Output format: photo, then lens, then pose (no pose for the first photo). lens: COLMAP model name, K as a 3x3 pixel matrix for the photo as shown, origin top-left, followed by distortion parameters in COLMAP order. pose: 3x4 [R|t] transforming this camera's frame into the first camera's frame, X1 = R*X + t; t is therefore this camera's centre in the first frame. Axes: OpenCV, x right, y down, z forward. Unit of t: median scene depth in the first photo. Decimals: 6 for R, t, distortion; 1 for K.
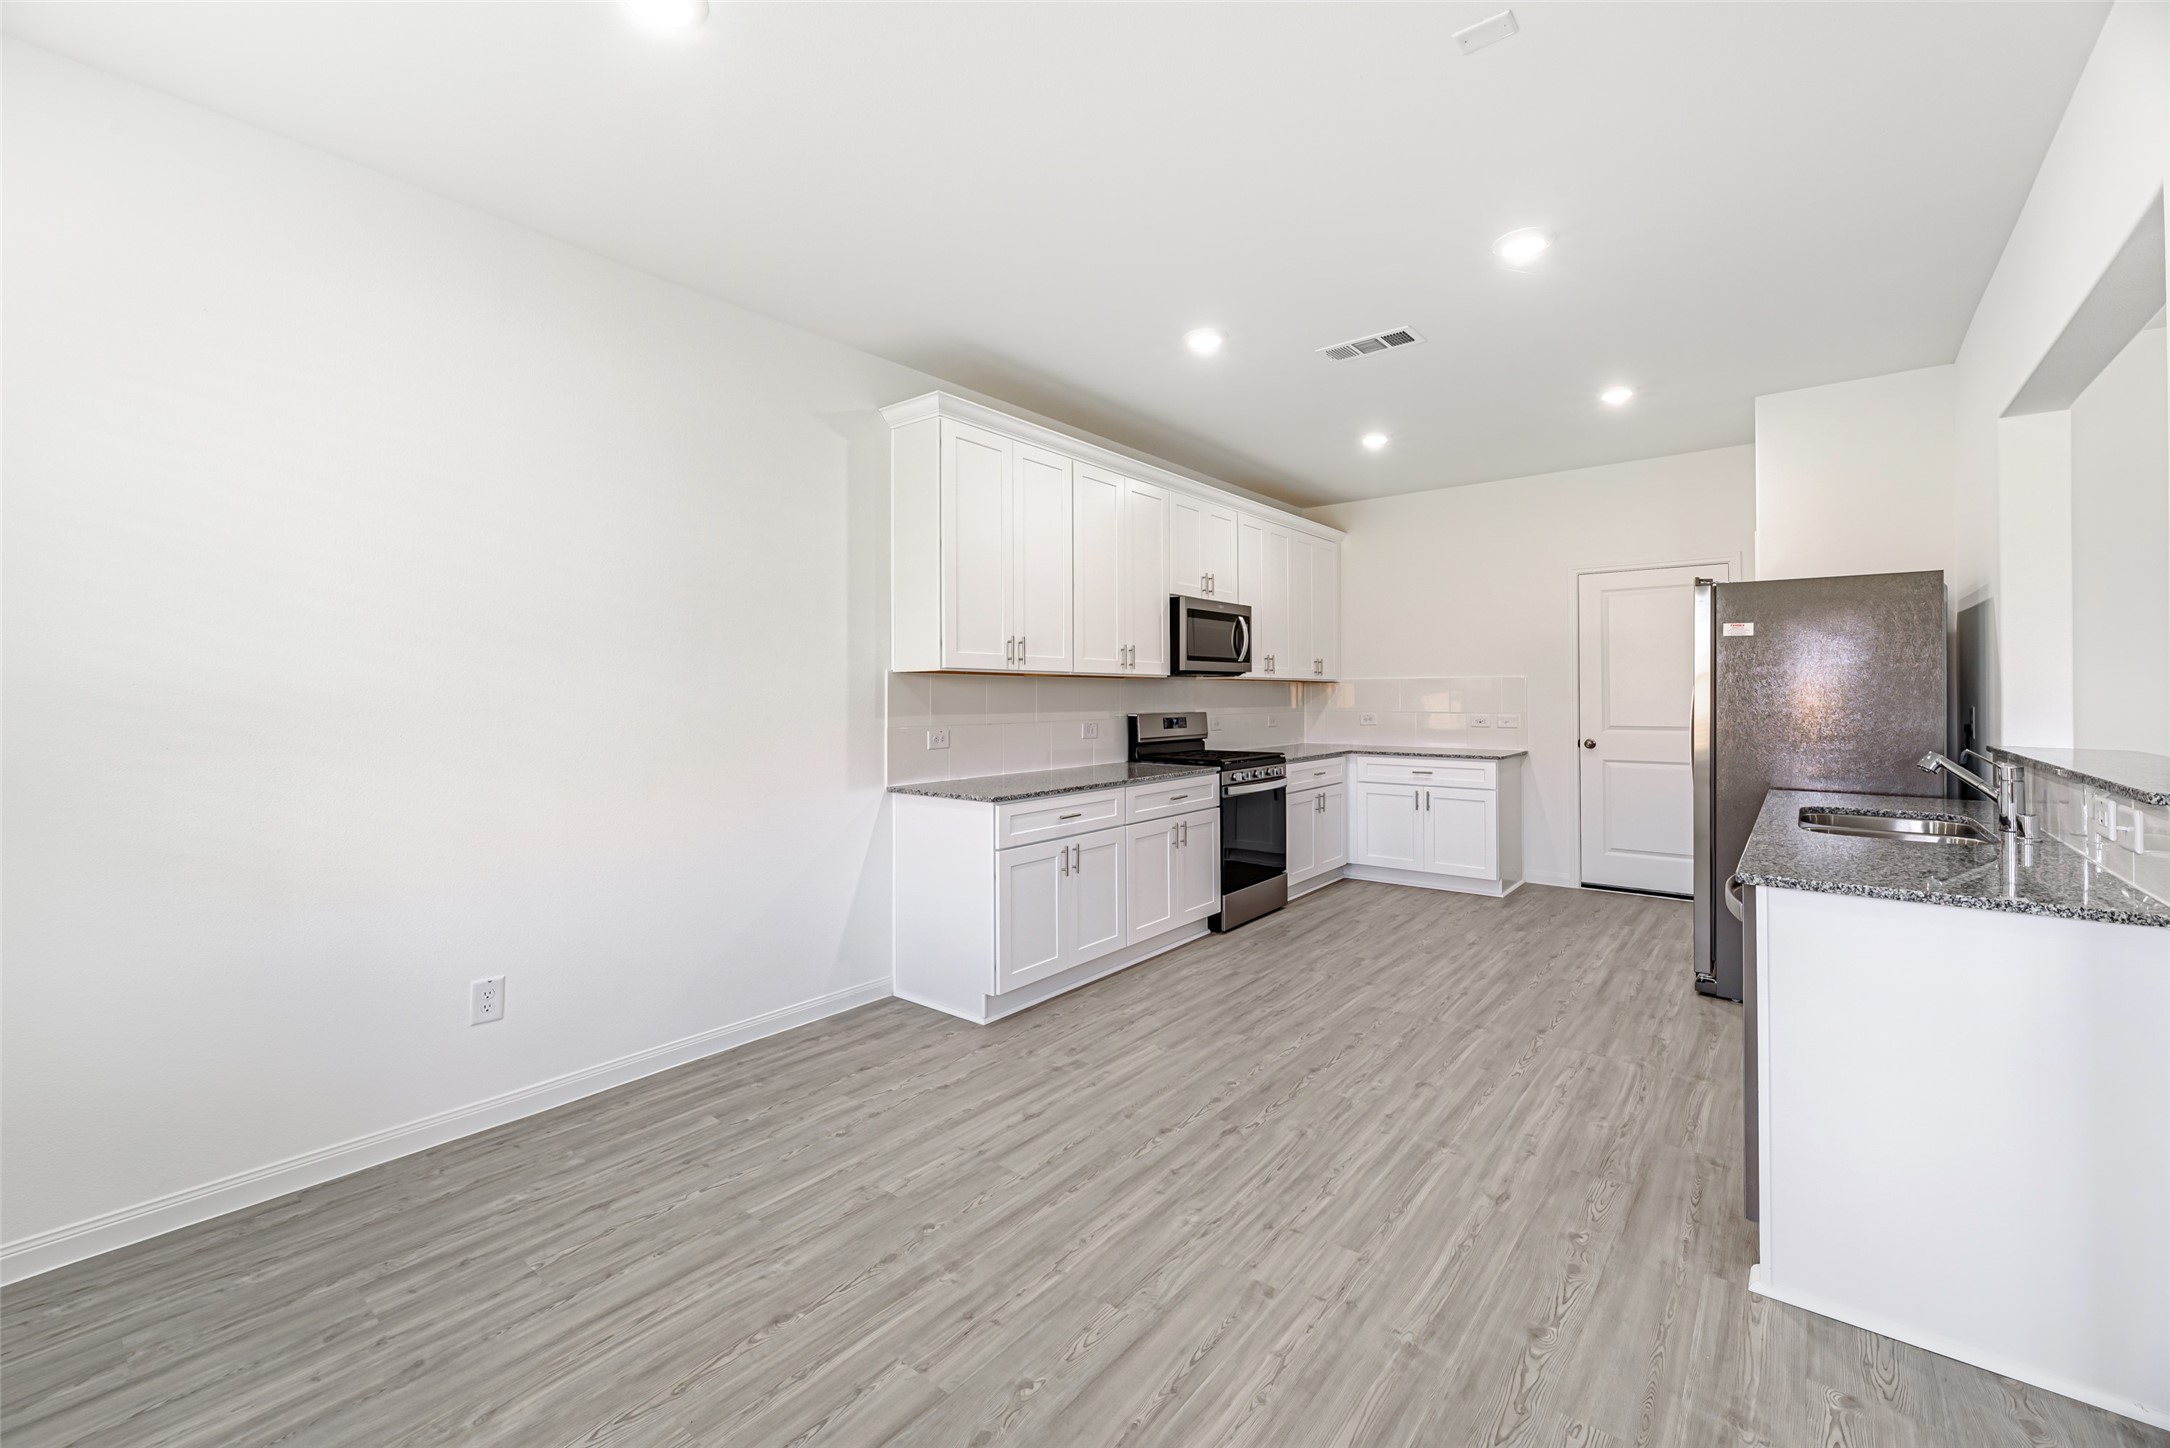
lens RADIAL K [[928.4, 0, 1085.0], [0, 928.4, 724.0], [0, 0, 1]] dist [-0.000067, 0.000007]
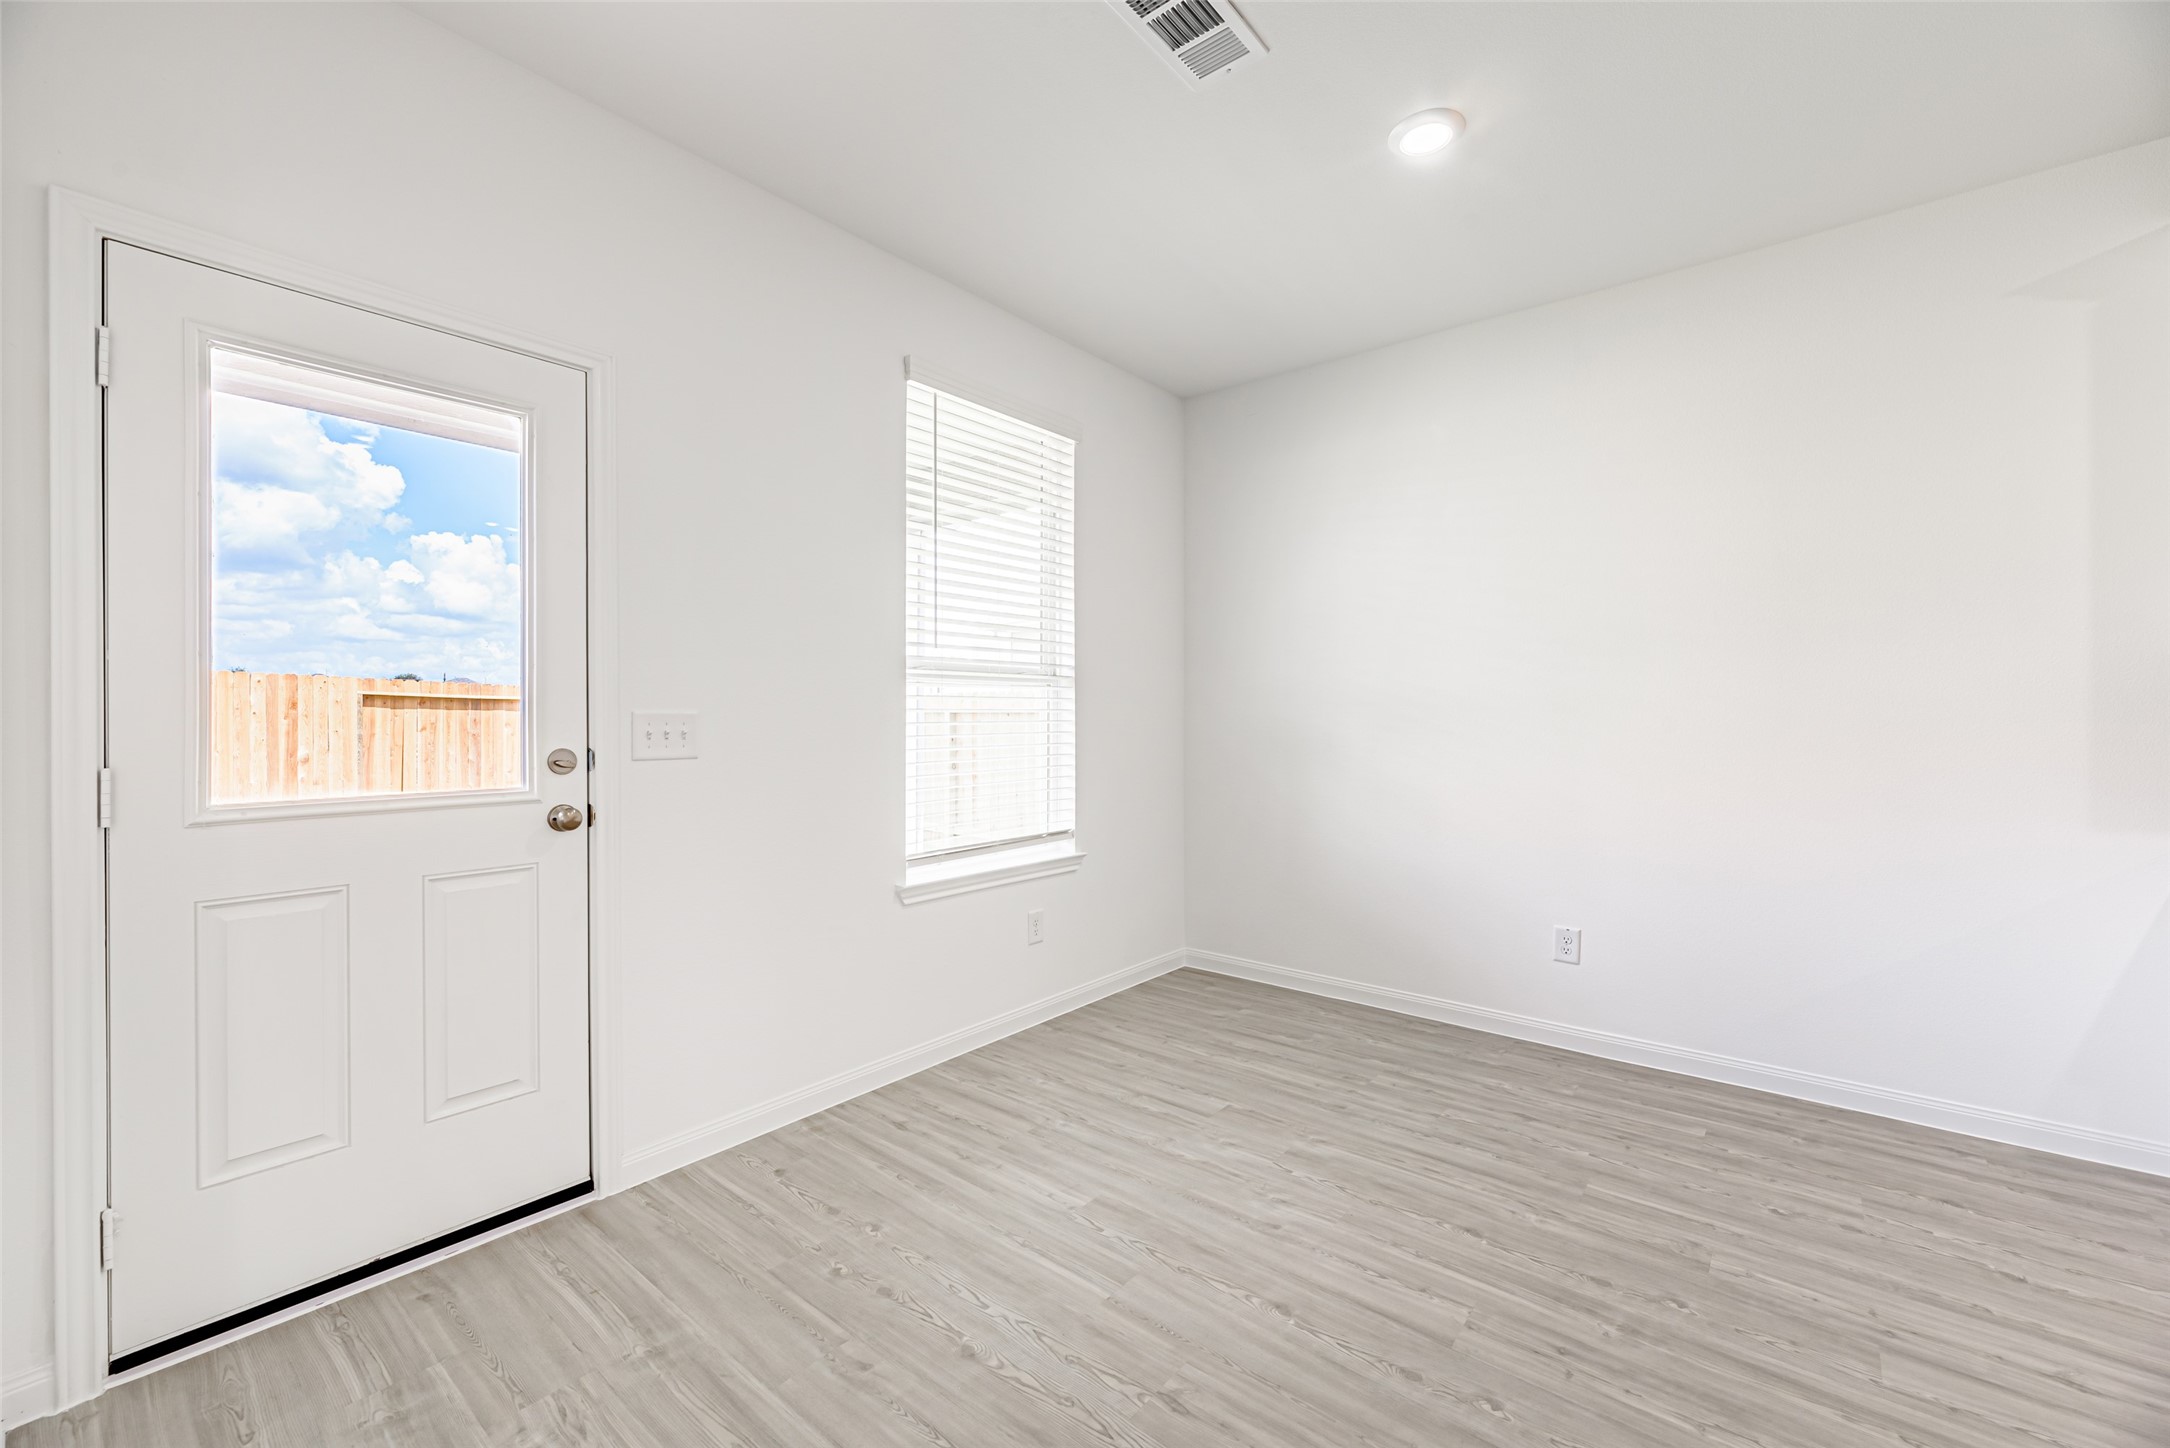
lens RADIAL K [[928.4, 0, 1085.0], [0, 928.4, 724.0], [0, 0, 1]] dist [-0.000067, 0.000007]
pose [[-0.057259, 0.004912, -0.998347, 0.685783], [-0.034426, 0.999383, 0.006891, 0.023192], [0.997766, 0.034763, -0.057055, 0.470906]]
